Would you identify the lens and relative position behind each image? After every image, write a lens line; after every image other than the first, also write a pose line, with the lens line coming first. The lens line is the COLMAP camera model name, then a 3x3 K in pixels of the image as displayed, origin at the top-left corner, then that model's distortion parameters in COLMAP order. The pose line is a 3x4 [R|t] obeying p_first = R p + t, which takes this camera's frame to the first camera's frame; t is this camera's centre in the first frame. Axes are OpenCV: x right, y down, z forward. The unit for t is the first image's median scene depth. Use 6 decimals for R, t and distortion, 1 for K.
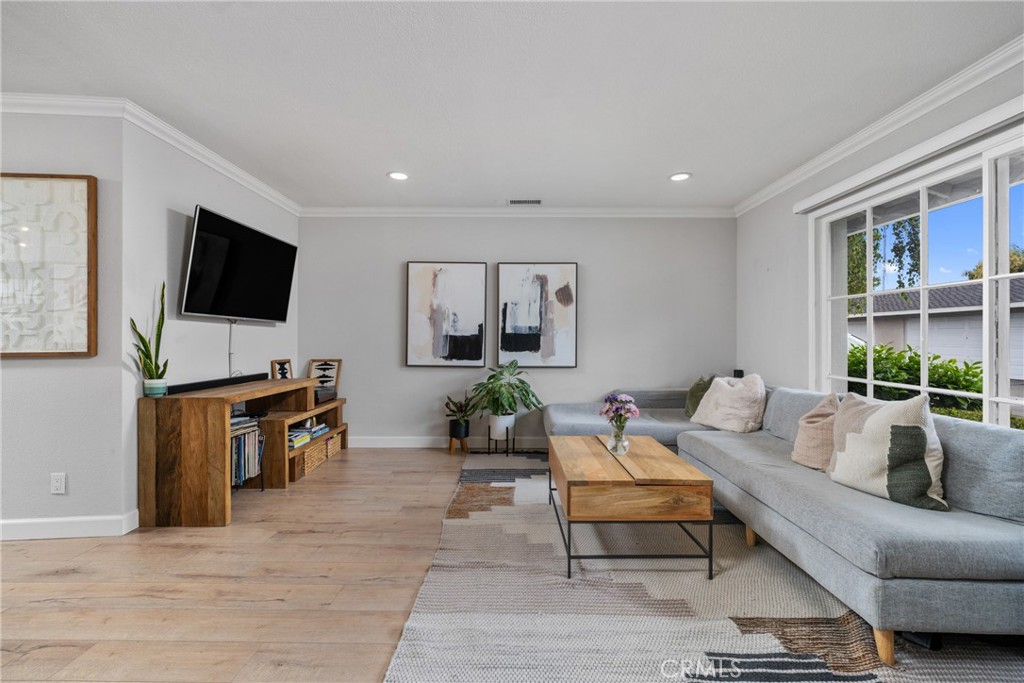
lens RADIAL K [[444.2, 0, 514.6], [0, 444.2, 335.2], [0, 0, 1]] dist [0.000496, -0.000904]
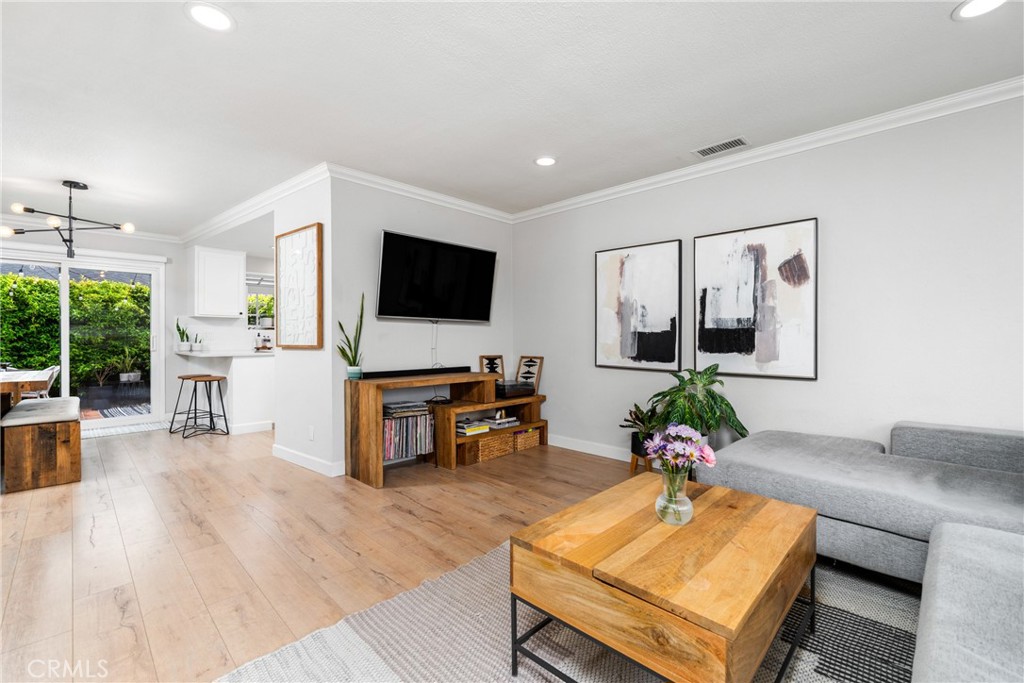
lens RADIAL K [[444.2, 0, 517.2], [0, 444.2, 338.7], [0, 0, 1]] dist [0.000496, -0.000904]
pose [[0.714597, 0.000021, -0.699536, 0.286722], [0.005629, 0.999967, 0.005781, 0.006907], [0.699514, -0.008069, 0.714574, 0.237477]]
